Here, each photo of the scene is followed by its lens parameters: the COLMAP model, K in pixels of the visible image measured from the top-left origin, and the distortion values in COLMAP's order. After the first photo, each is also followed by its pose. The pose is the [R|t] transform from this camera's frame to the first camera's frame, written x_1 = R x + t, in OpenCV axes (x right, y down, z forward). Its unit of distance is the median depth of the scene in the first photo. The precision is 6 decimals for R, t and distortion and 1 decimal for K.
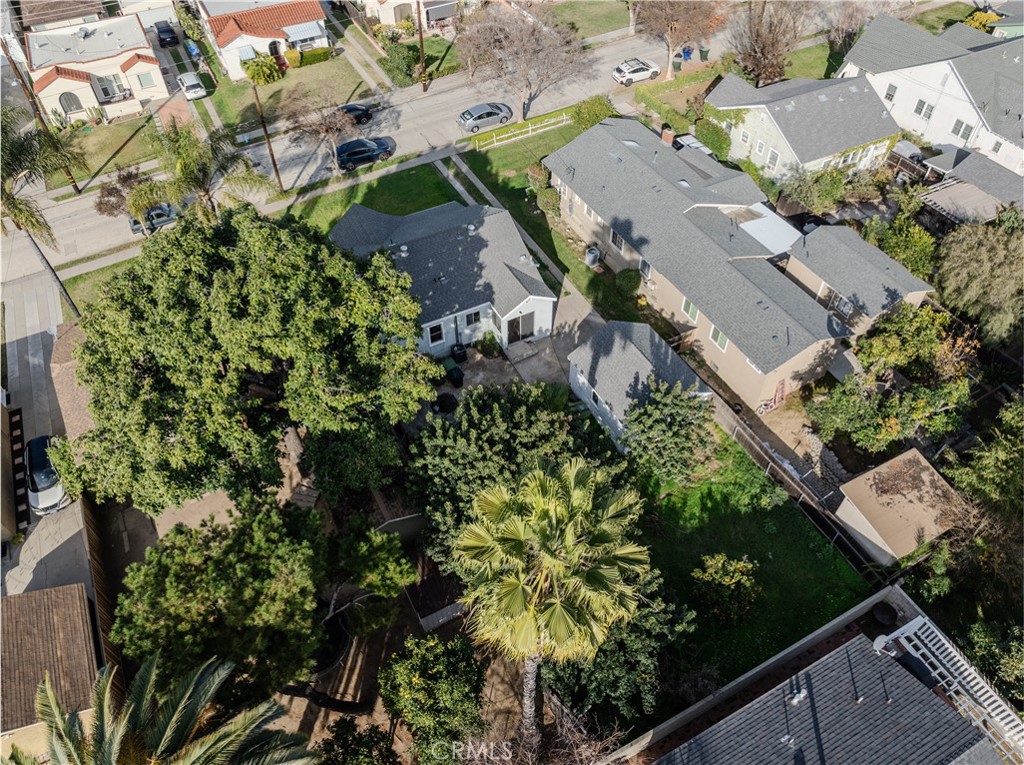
lens RADIAL K [[715.7, 0, 511.5], [0, 715.7, 382.8], [0, 0, 1]] dist [0.006456, 0.001232]
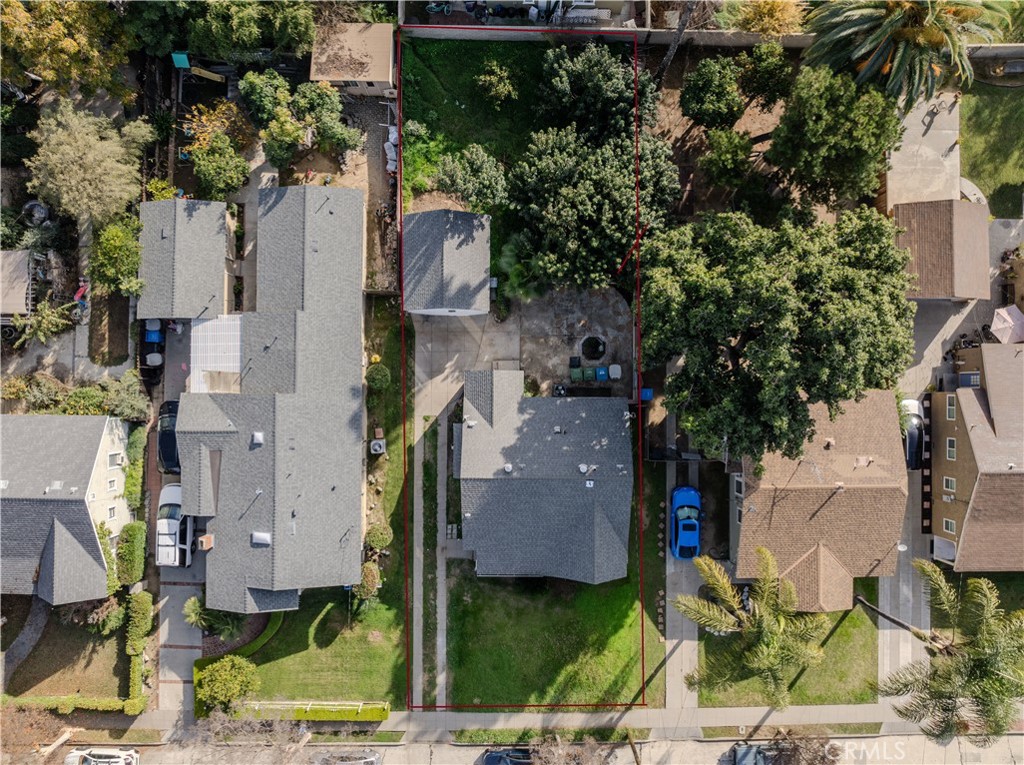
lens RADIAL K [[715.7, 0, 512.0], [0, 715.7, 382.2], [0, 0, 1]] dist [0.006456, 0.001232]
pose [[-0.883209, -0.468904, 0.008348, -0.011167], [0.343560, -0.634794, 0.692101, -0.804816], [-0.319230, 0.614138, 0.721753, 0.241657]]
